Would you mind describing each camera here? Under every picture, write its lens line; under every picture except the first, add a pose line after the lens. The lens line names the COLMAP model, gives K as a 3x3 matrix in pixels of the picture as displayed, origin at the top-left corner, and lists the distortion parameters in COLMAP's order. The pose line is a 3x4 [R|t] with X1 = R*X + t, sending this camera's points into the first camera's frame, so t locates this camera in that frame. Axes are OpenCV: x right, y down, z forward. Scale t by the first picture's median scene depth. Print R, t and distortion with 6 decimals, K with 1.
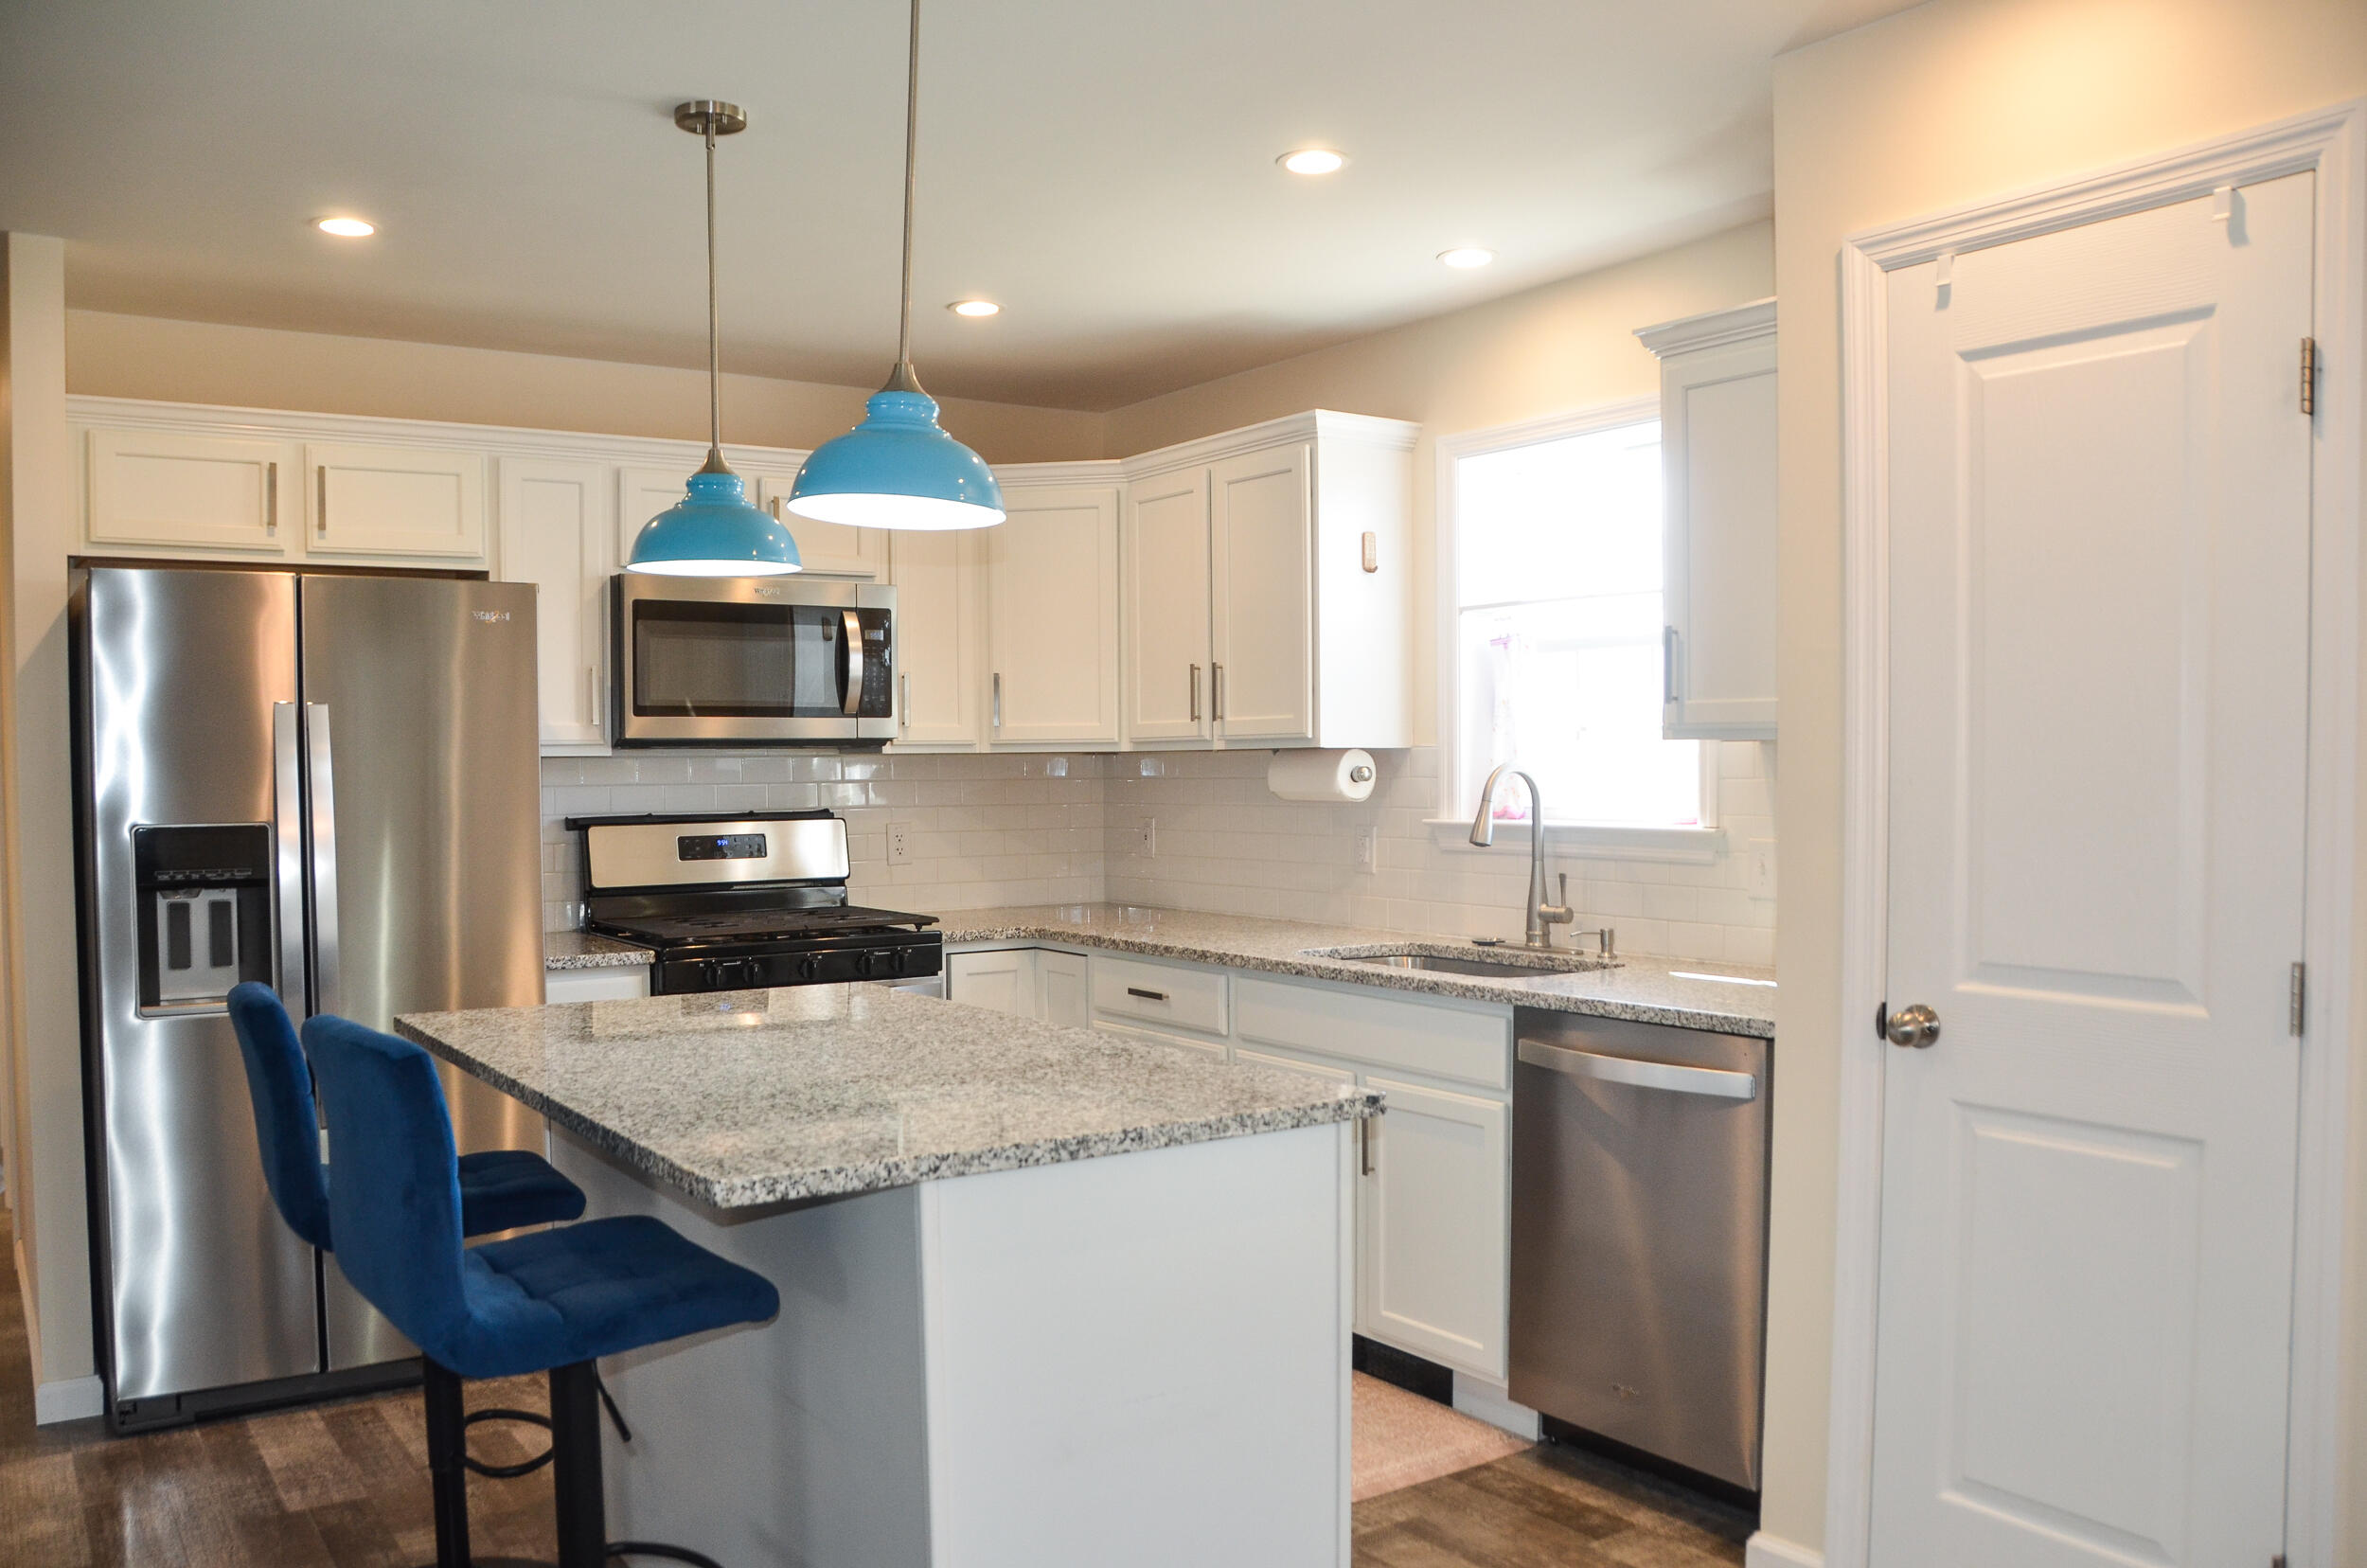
lens RADIAL K [[1908.9, 0, 1169.1], [0, 1908.9, 828.4], [0, 0, 1]] dist [-0.165485, 0.152673]
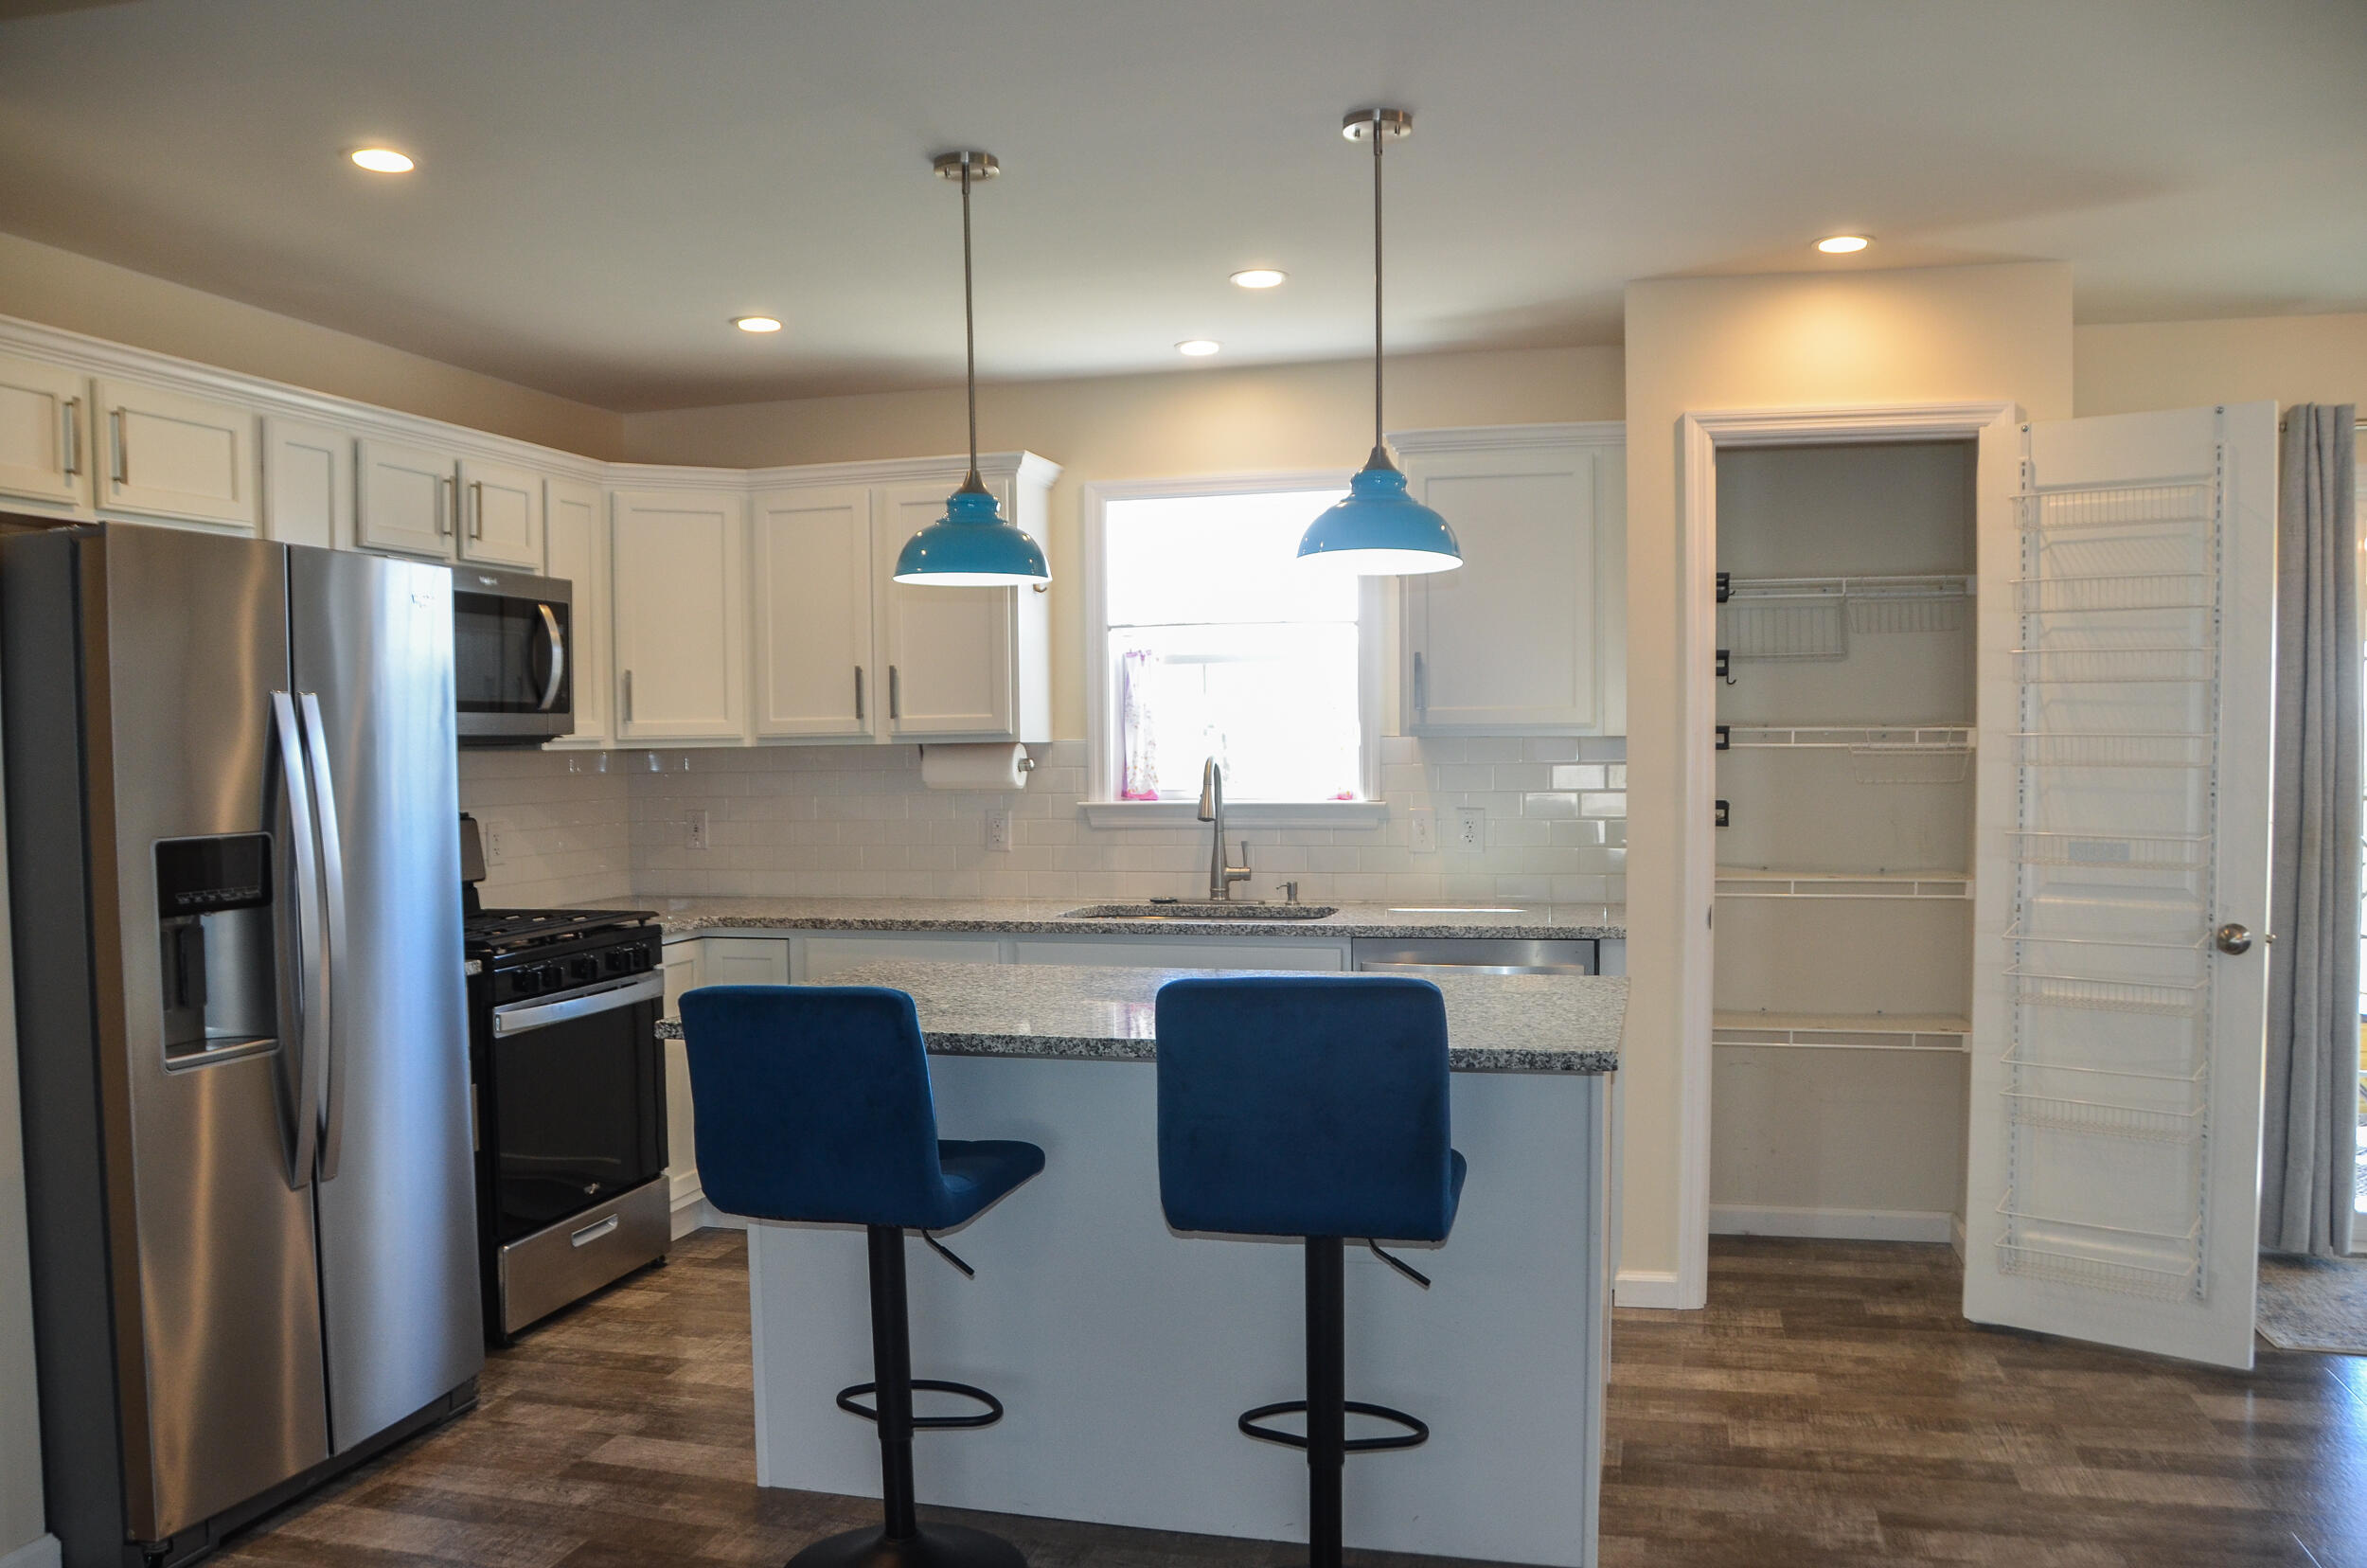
lens RADIAL K [[1894.4, 0, 1183.5], [0, 1894.4, 784.0], [0, 0, 1]] dist [-0.088798, 0.004472]
pose [[0.763864, -0.017031, 0.645152, -0.669422], [0.029628, 0.999523, -0.008694, -0.004940], [-0.644697, 0.025756, 0.764004, 0.060341]]
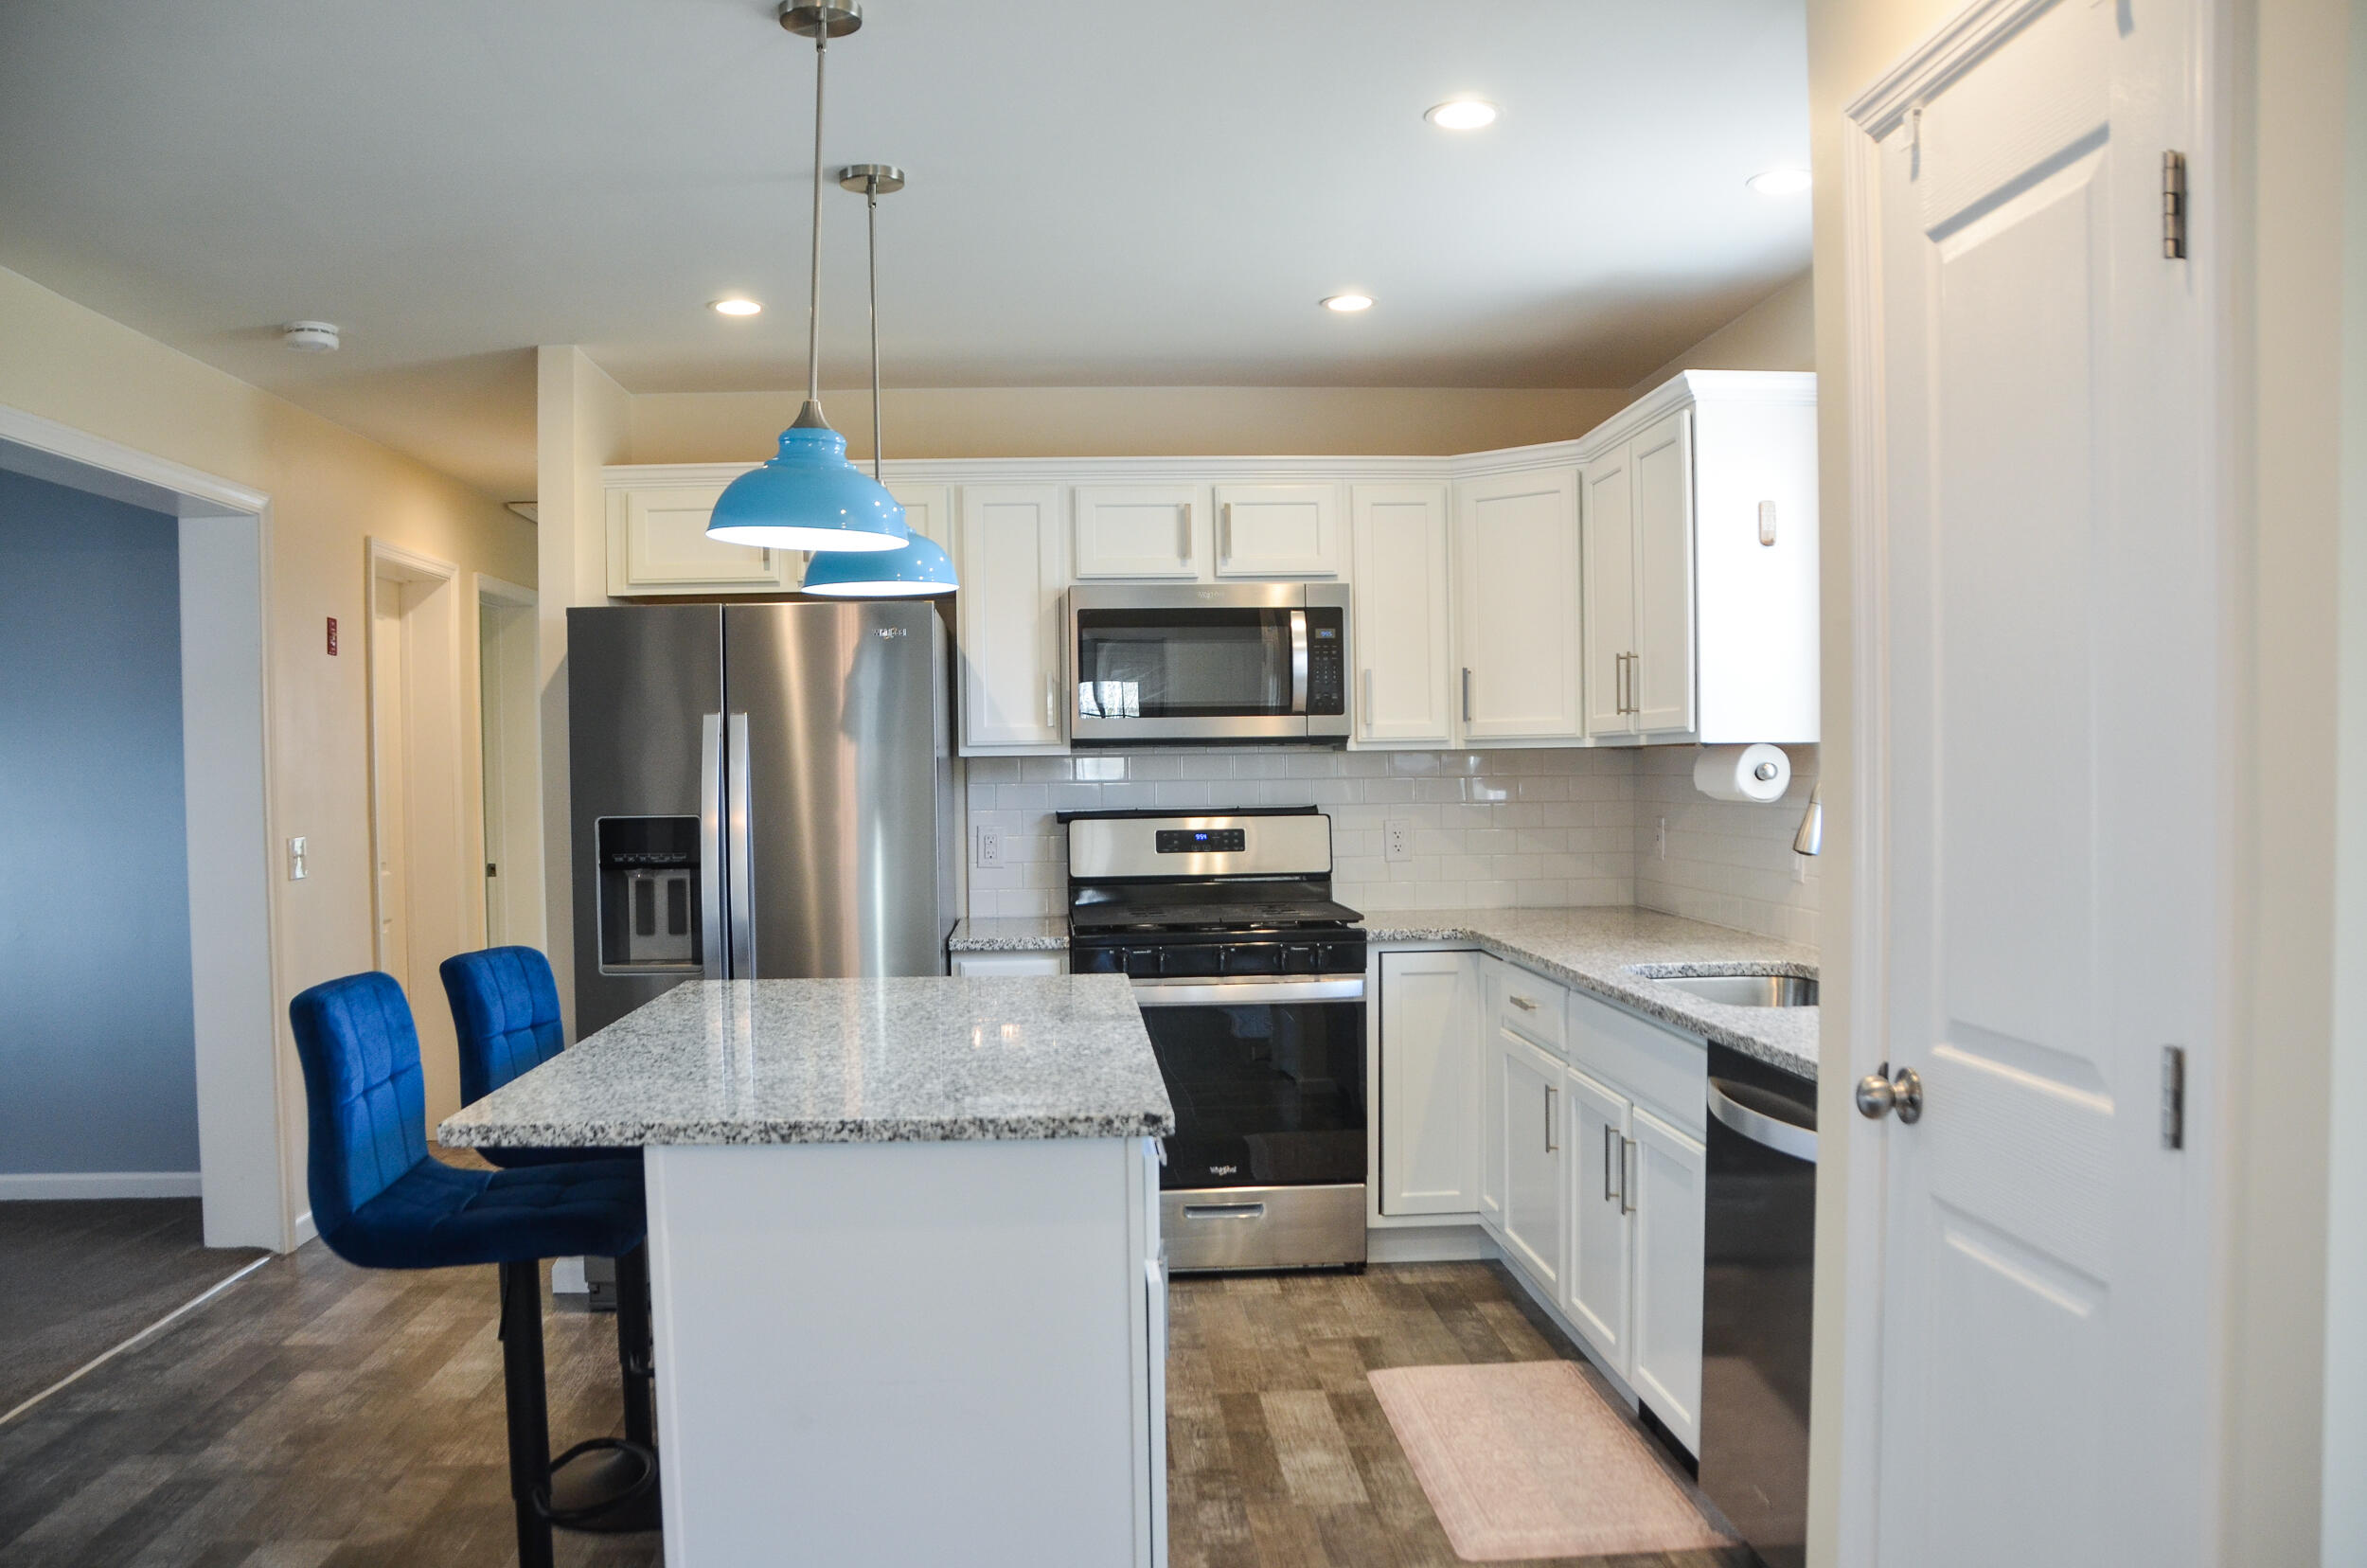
lens RADIAL K [[1908.9, 0, 1169.1], [0, 1908.9, 828.4], [0, 0, 1]] dist [-0.165485, 0.152673]
pose [[0.853733, 0.012999, -0.520549, 0.373812], [-0.010498, 0.999915, 0.007752, -0.006619], [0.520606, -0.001153, 0.853797, 0.115155]]
